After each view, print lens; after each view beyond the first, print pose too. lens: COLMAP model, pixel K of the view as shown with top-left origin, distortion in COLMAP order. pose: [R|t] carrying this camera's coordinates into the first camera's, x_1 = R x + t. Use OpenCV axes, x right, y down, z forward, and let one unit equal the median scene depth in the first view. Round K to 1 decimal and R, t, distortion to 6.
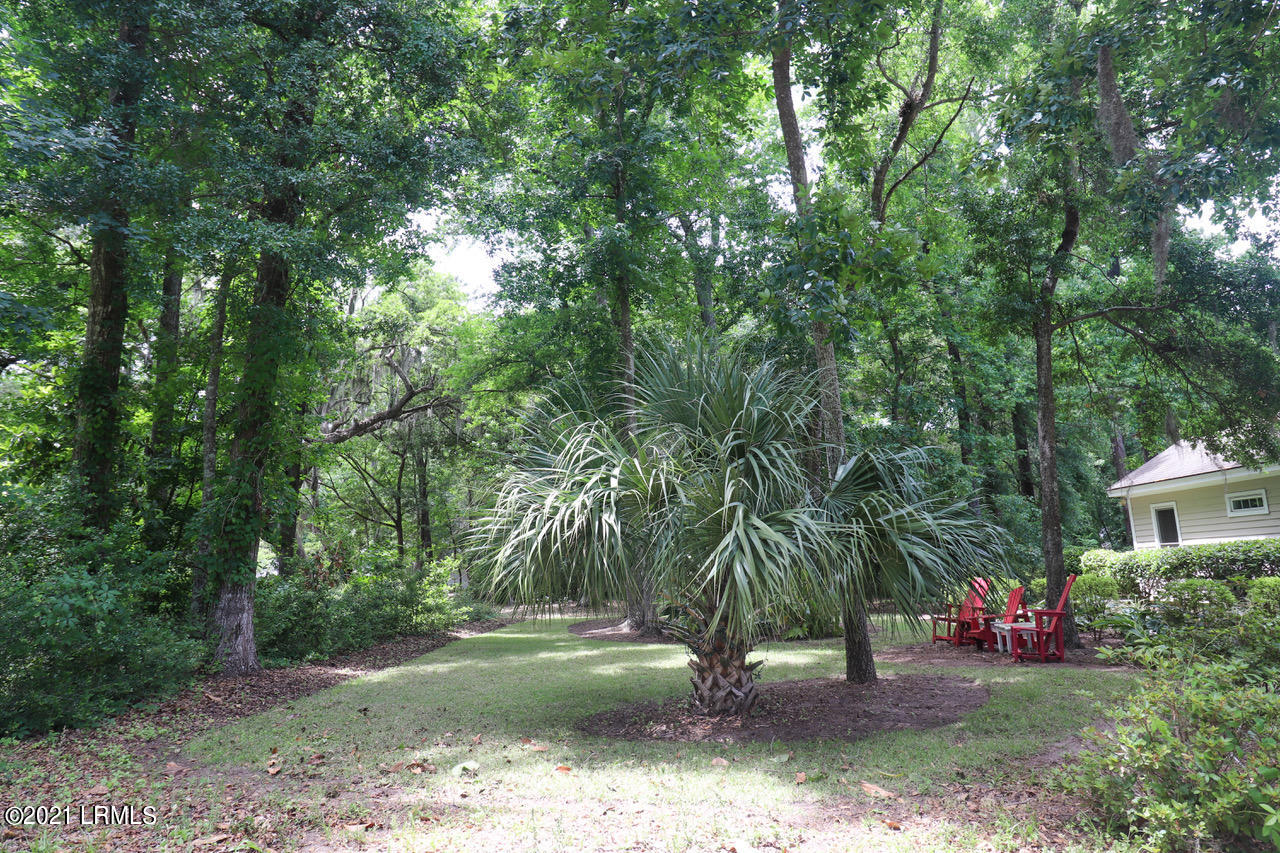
lens RADIAL K [[792.0, 0, 640.0], [0, 792.0, 426.5], [0, 0, 1]] dist [-0.002069, -0.001760]
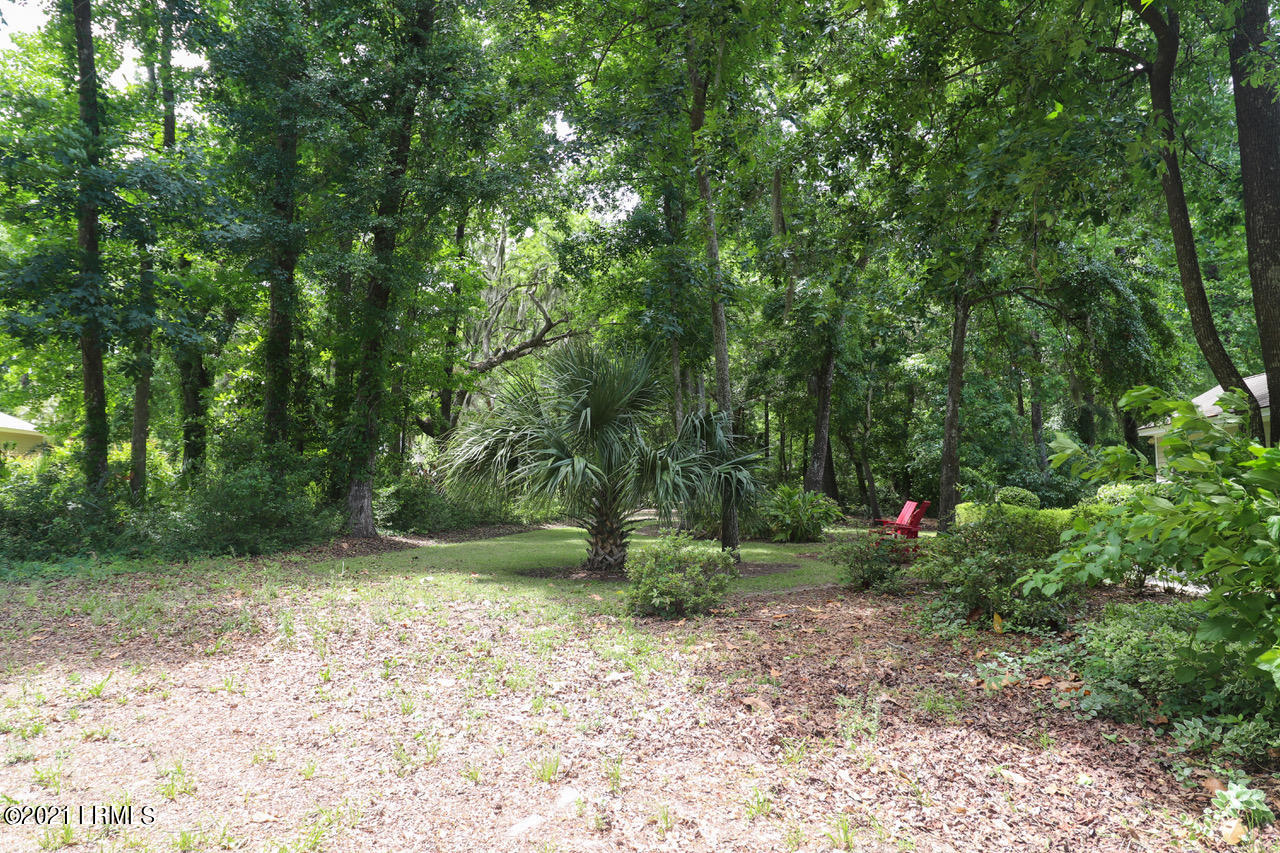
lens RADIAL K [[817.3, 0, 627.1], [0, 817.3, 429.9], [0, 0, 1]] dist [0.005836, 0.002702]
pose [[0.963347, 0.026303, -0.266966, 0.145409], [0.004844, 0.993314, 0.115346, -0.027300], [0.268215, -0.112412, 0.956778, -0.131487]]
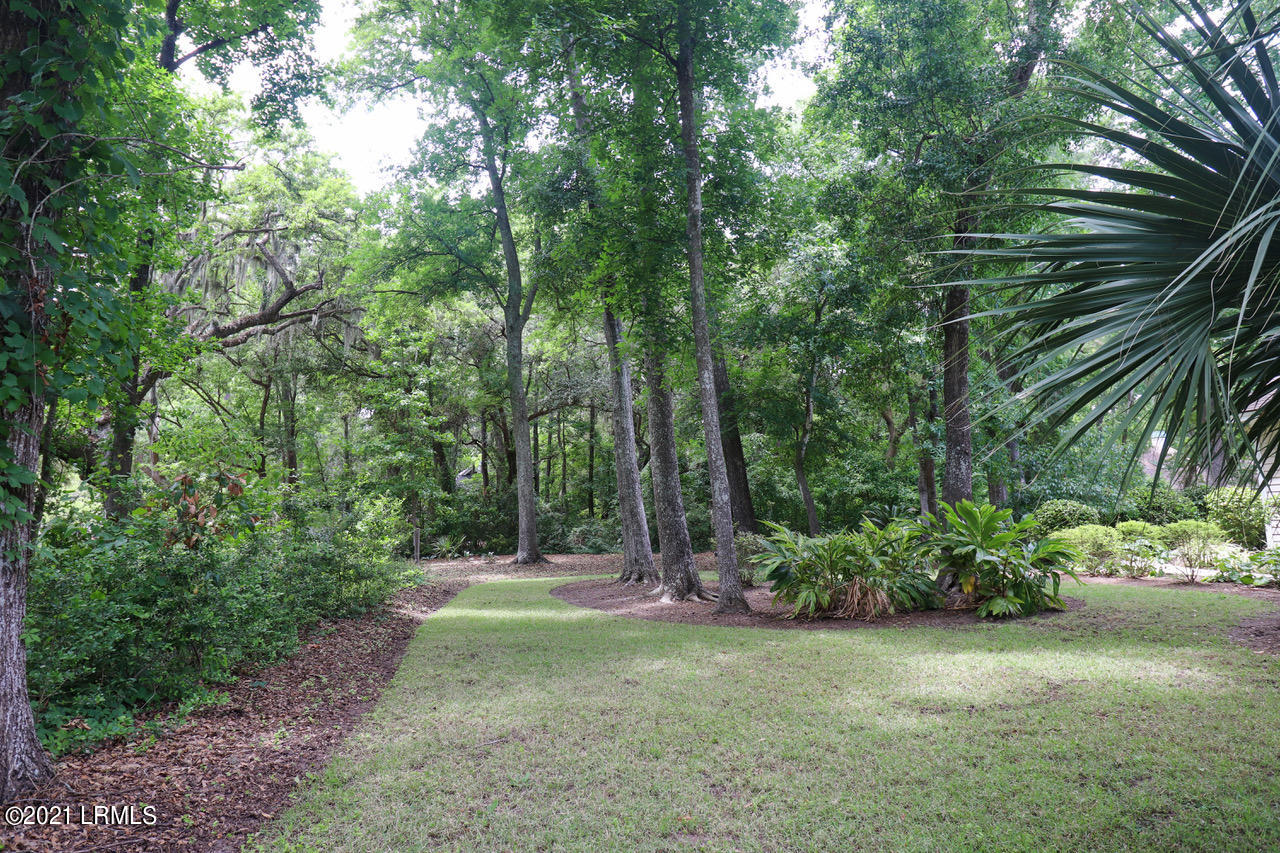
lens RADIAL K [[792.0, 0, 640.0], [0, 792.0, 426.5], [0, 0, 1]] dist [-0.002069, -0.001760]
pose [[0.985890, 0.016792, 0.166549, -0.081326], [-0.026447, 0.998085, 0.055924, 0.036726], [-0.165291, -0.059540, 0.984446, 0.179180]]
